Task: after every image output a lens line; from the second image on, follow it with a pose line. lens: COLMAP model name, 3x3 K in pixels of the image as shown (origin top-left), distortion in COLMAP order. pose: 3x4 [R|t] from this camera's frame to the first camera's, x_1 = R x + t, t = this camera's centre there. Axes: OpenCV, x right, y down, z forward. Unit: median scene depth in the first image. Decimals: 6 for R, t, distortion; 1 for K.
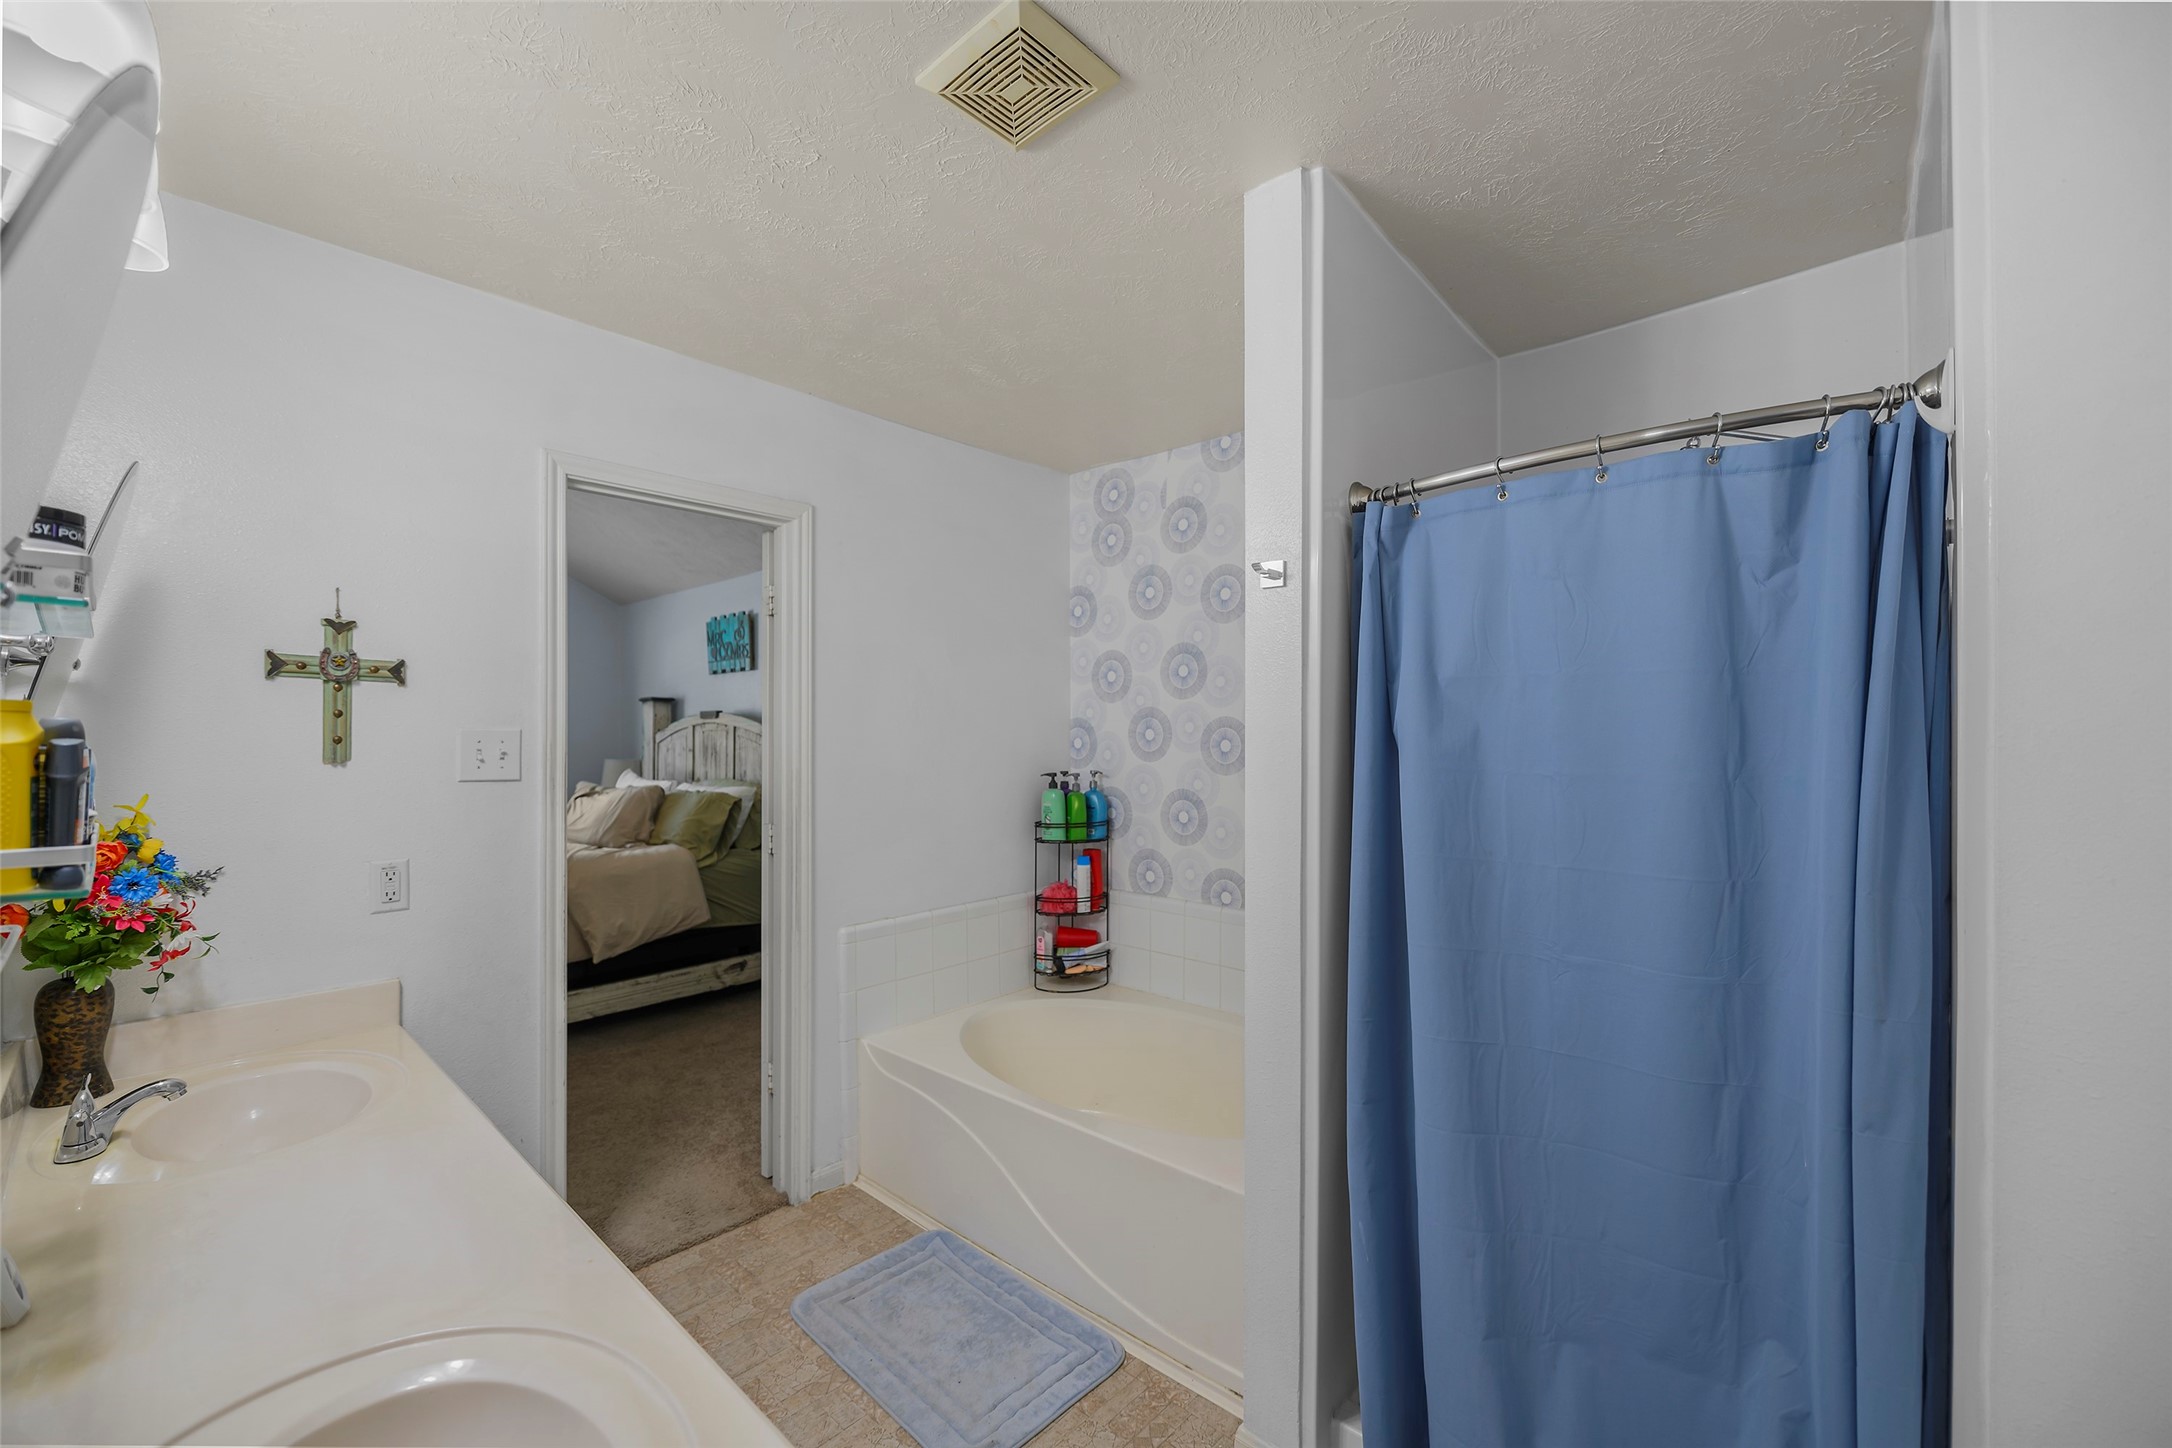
lens RADIAL K [[867.3, 0, 1087.3], [0, 867.3, 720.9], [0, 0, 1]] dist [-0.010977, -0.000419]
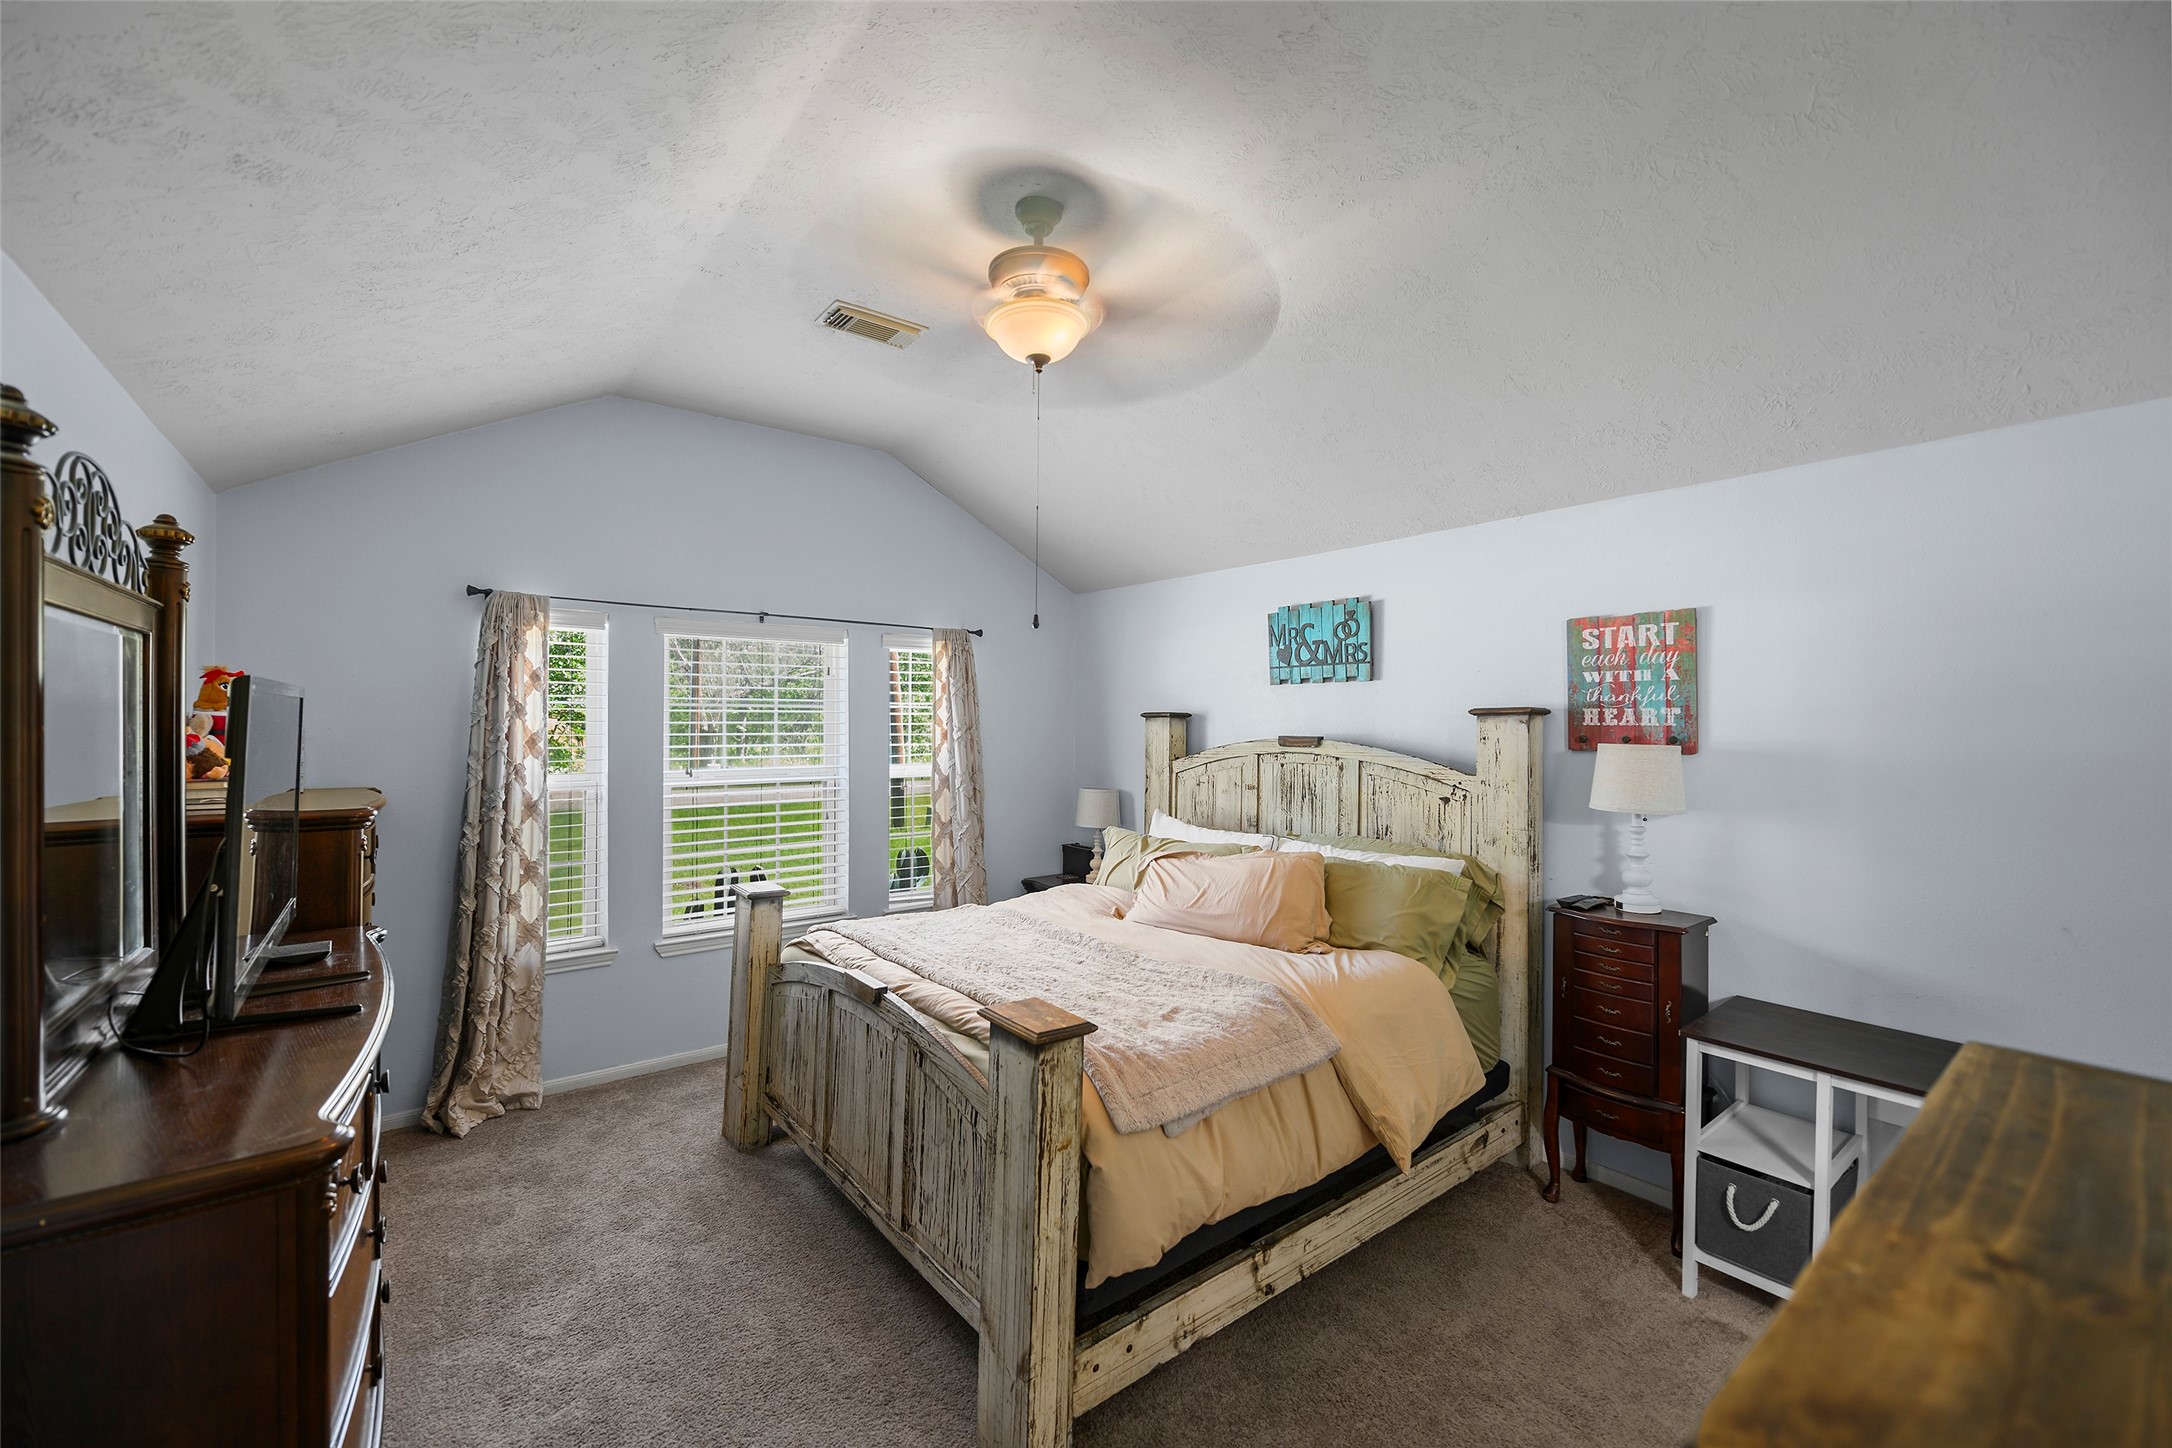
lens RADIAL K [[867.3, 0, 1089.3], [0, 867.3, 722.9], [0, 0, 1]] dist [-0.010977, -0.000419]
pose [[0.984332, 0.008680, -0.176109, -1.103453], [-0.006786, 0.999913, 0.011355, -0.067428], [0.176193, -0.009982, 0.984305, 0.596886]]
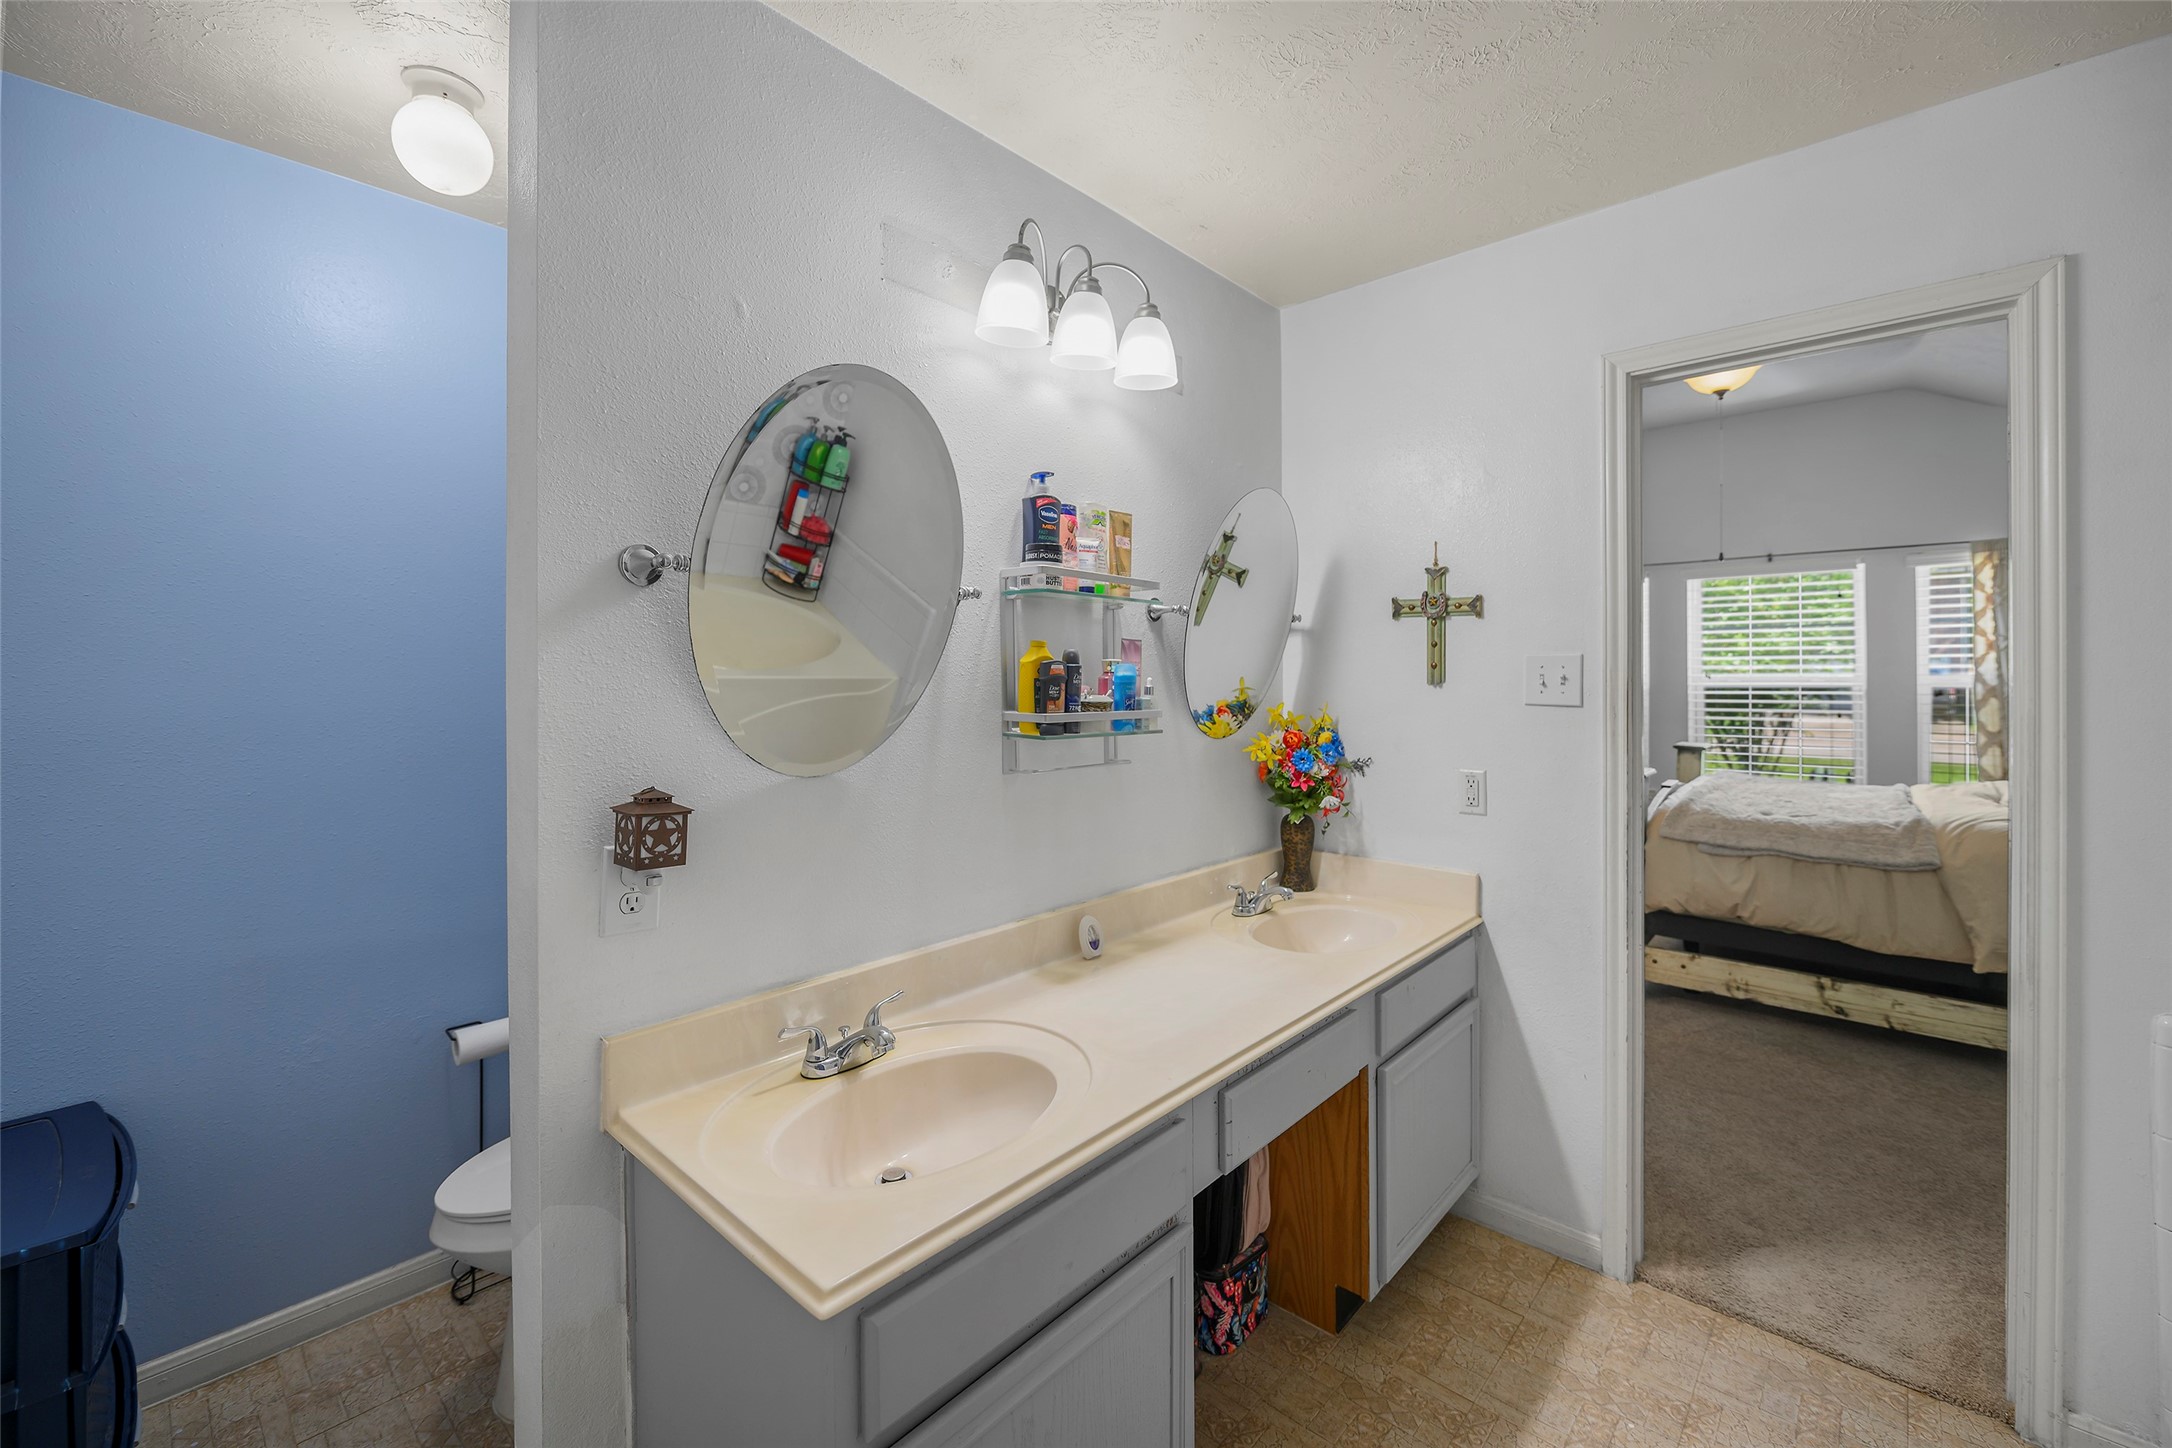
lens RADIAL K [[867.3, 0, 1063.4], [0, 867.3, 672.8], [0, 0, 1]] dist [-0.010977, -0.000419]
pose [[-0.017130, -0.000257, -0.999853, 0.286481], [0.016312, 0.999867, -0.000537, 0.018875], [0.999720, -0.016319, -0.017123, 0.379533]]
